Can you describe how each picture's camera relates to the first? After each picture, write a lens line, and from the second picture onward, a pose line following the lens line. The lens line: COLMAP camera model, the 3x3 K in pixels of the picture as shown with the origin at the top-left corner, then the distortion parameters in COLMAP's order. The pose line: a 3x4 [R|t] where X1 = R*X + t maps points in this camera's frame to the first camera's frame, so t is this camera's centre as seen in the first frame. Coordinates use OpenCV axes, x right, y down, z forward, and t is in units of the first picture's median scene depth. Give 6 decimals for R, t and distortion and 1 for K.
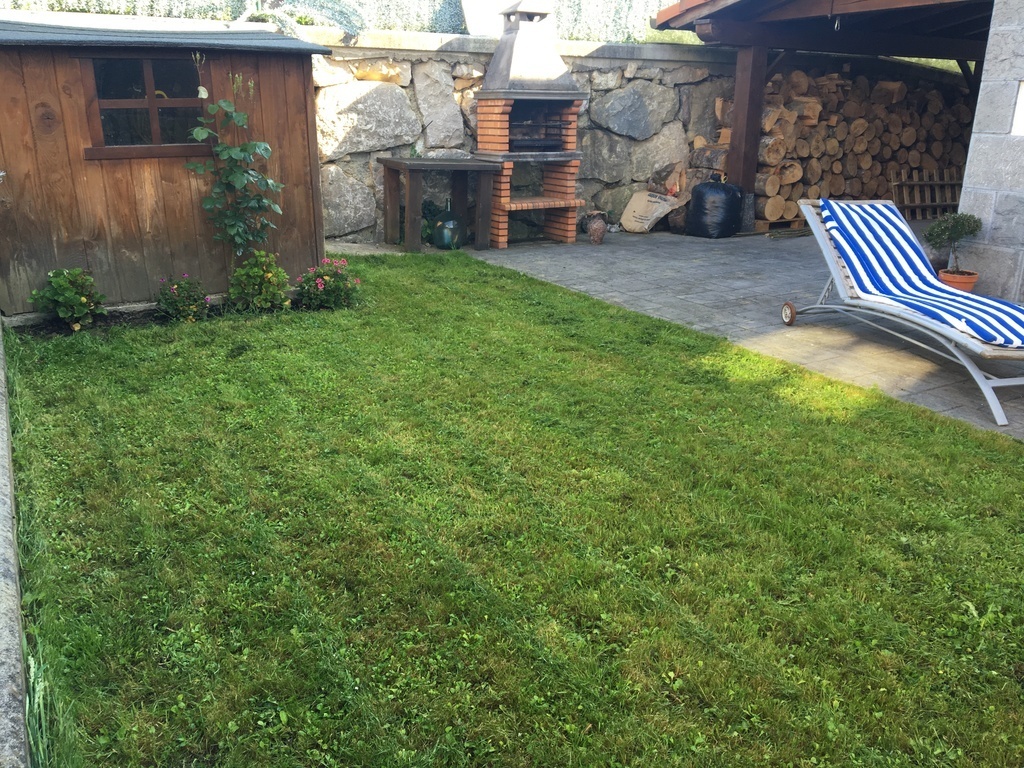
lens RADIAL K [[860.3, 0, 512.0], [0, 860.3, 384.0], [0, 0, 1]] dist [0.059963, -0.086414]
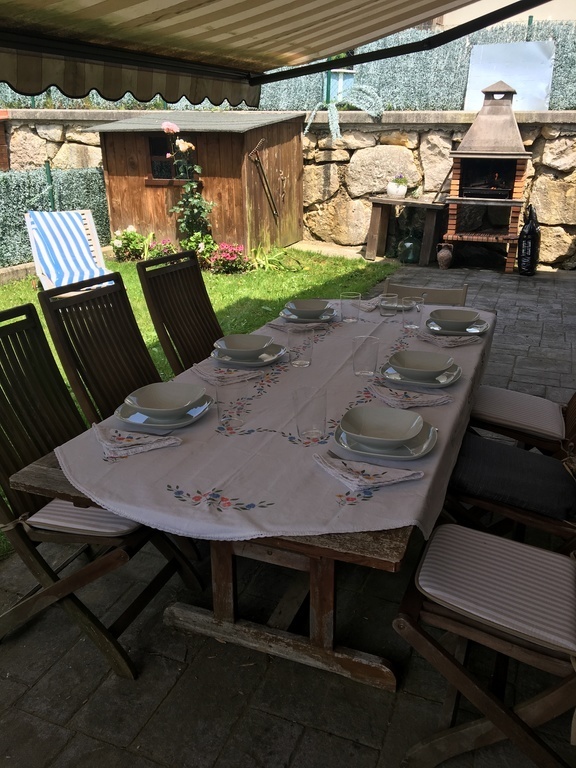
lens RADIAL K [[645.2, 0, 288.0], [0, 645.2, 384.0], [0, 0, 1]] dist [0.059963, -0.086414]
pose [[0.630421, 0.265199, -0.729547, 0.973275], [-0.249109, 0.959239, 0.133433, -0.083709], [0.735196, 0.097618, 0.670789, 0.218176]]
